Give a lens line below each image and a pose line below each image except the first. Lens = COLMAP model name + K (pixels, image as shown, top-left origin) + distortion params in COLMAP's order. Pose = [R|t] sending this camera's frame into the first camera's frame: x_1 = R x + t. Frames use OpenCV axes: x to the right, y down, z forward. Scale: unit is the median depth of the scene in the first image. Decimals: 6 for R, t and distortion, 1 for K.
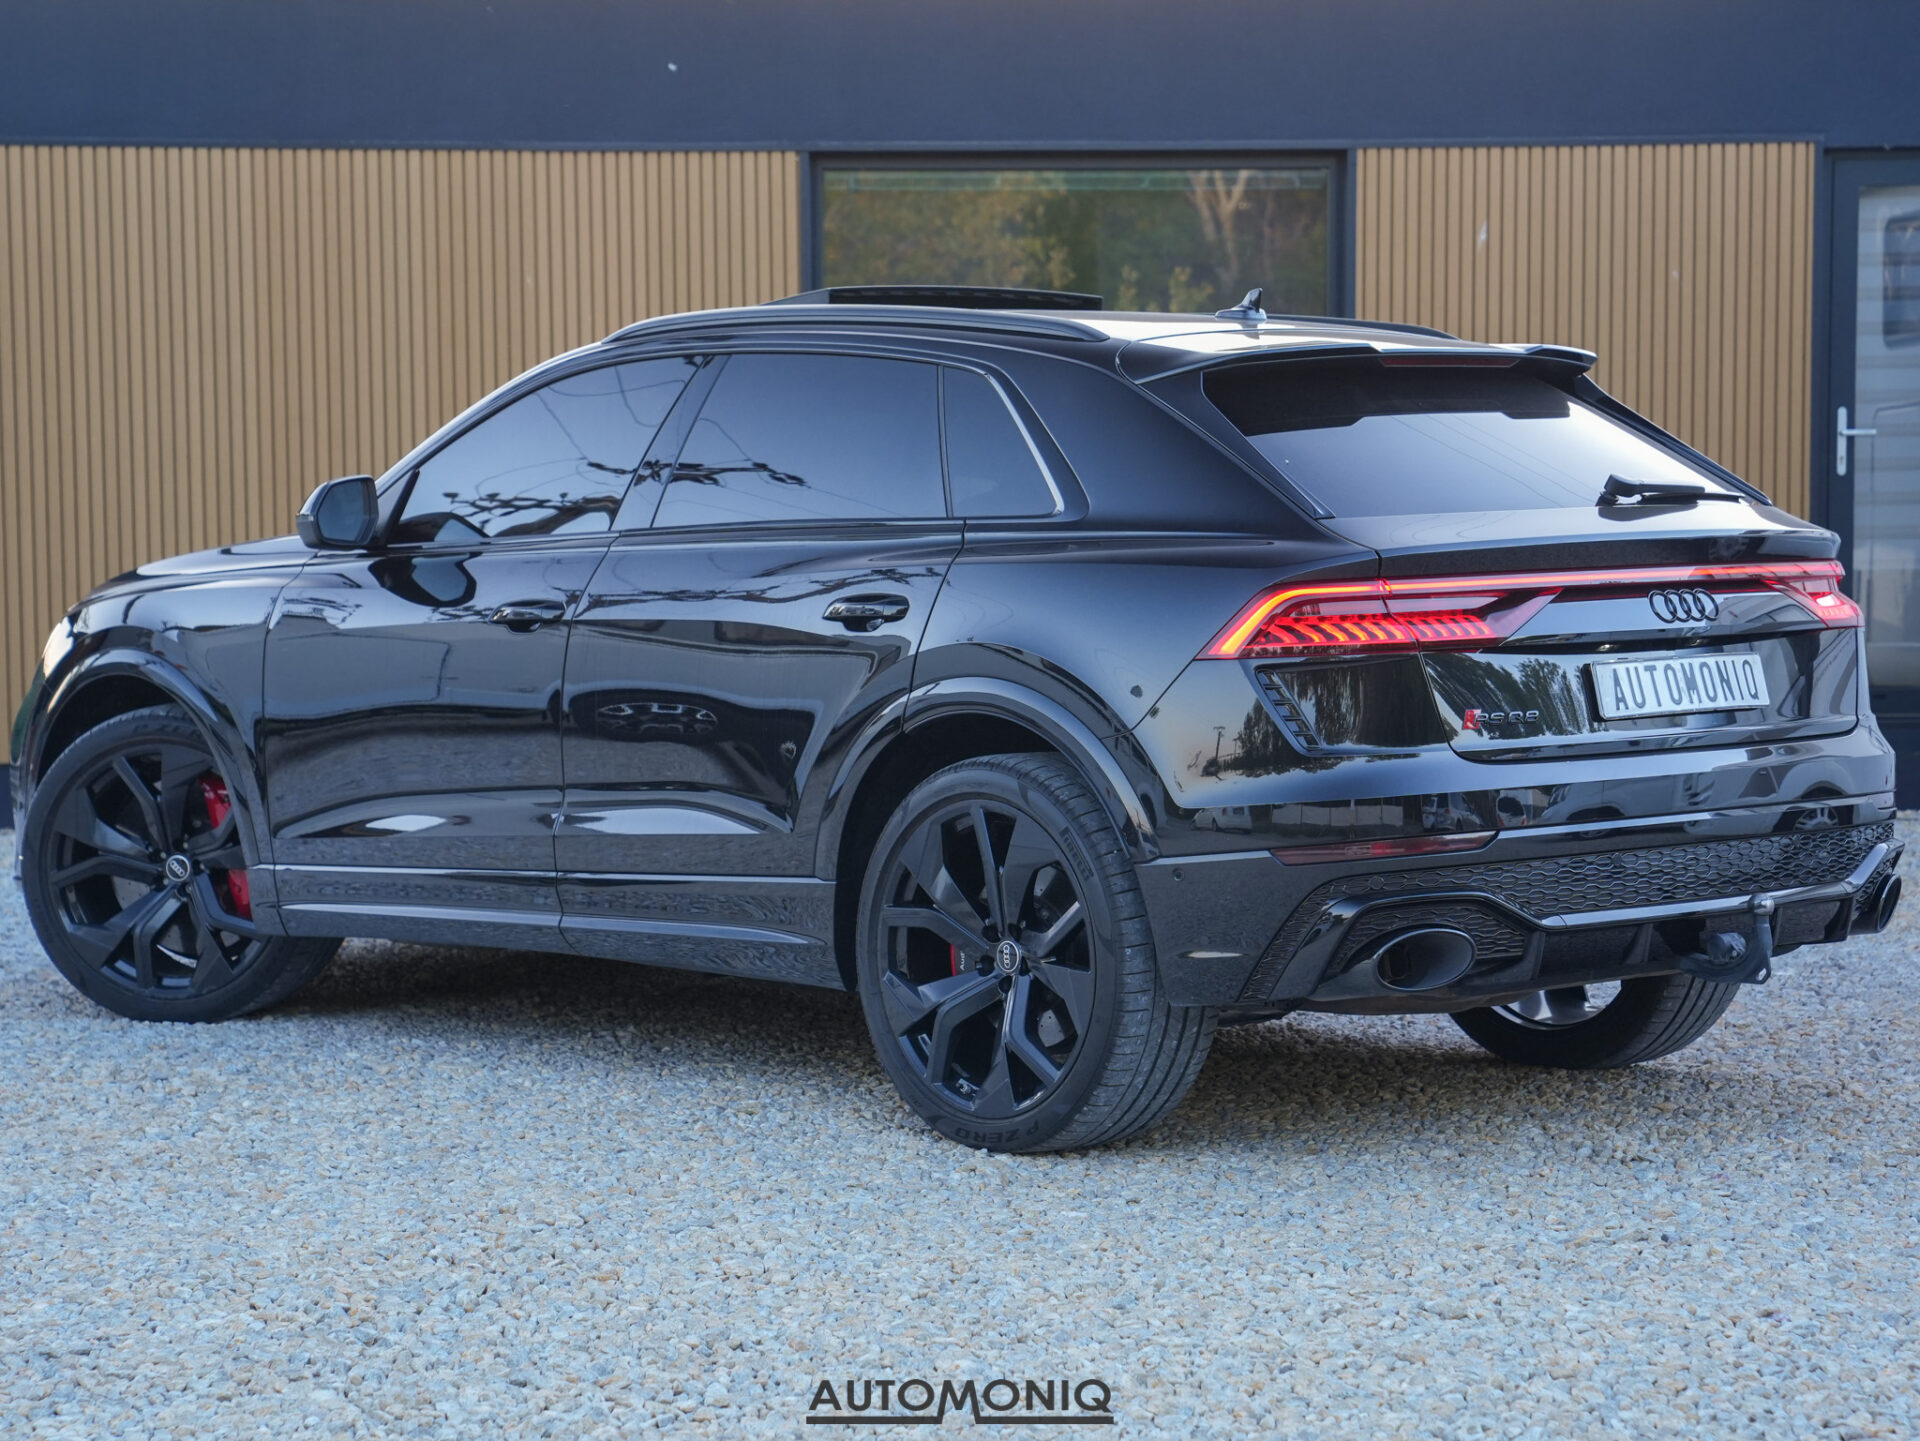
lens RADIAL K [[3836.0, 0, 960.0], [0, 3836.0, 720.5], [0, 0, 1]] dist [0.163804, 0.395878]
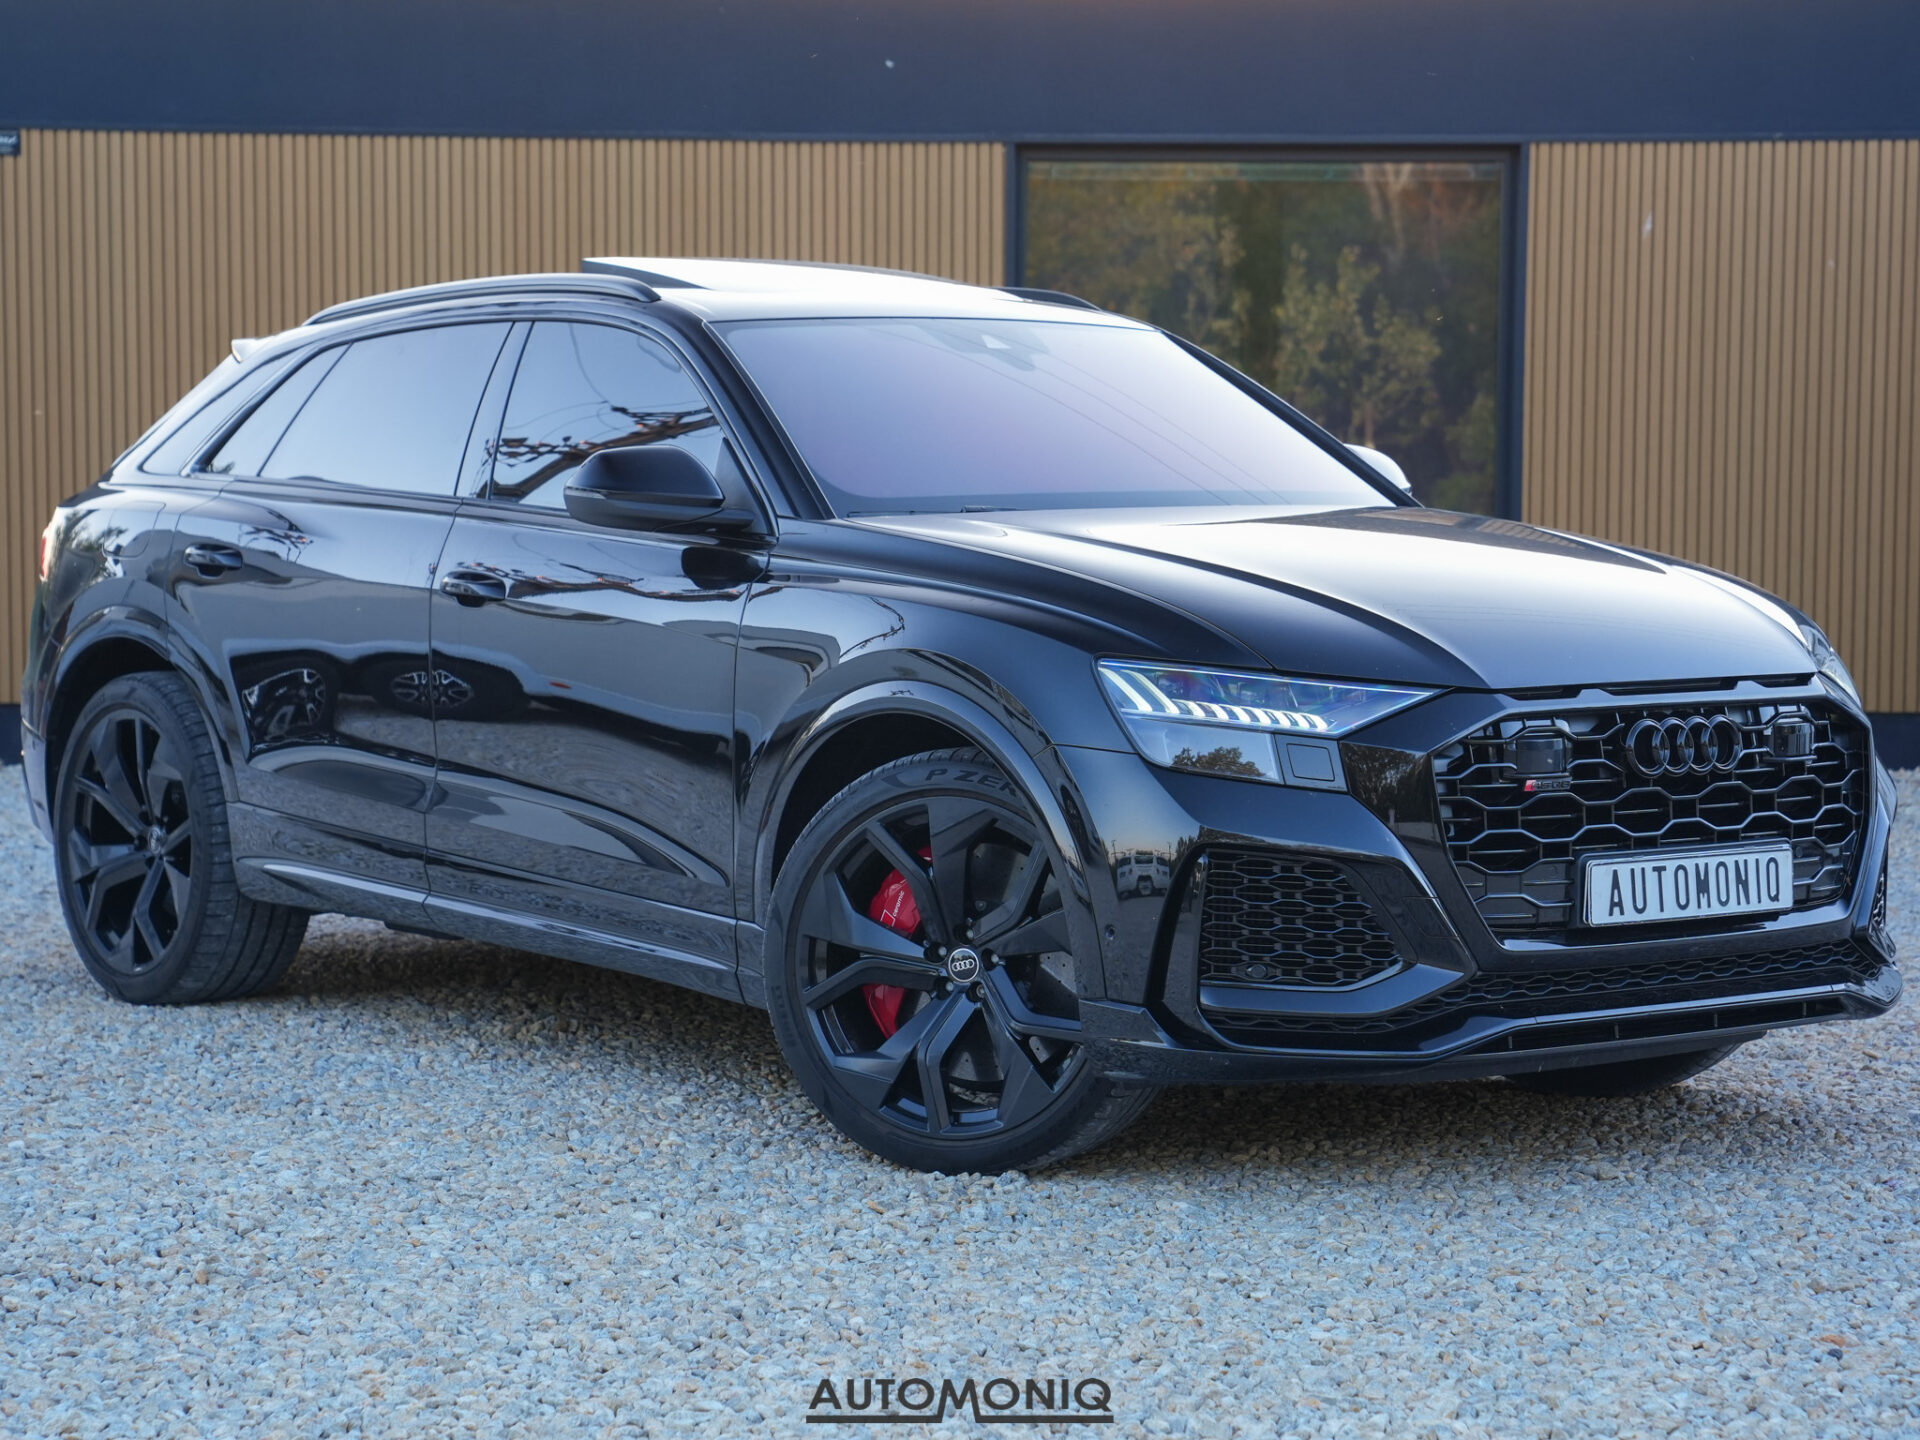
lens RADIAL K [[3836.0, 0, 960.0], [0, 3836.0, 720.0], [0, 0, 1]] dist [0.163804, 0.395878]
pose [[0.999109, 0.014268, -0.039708, -0.015485], [-0.013998, 0.999877, 0.007077, 0.008794], [0.039804, -0.006515, 0.999186, -0.117482]]
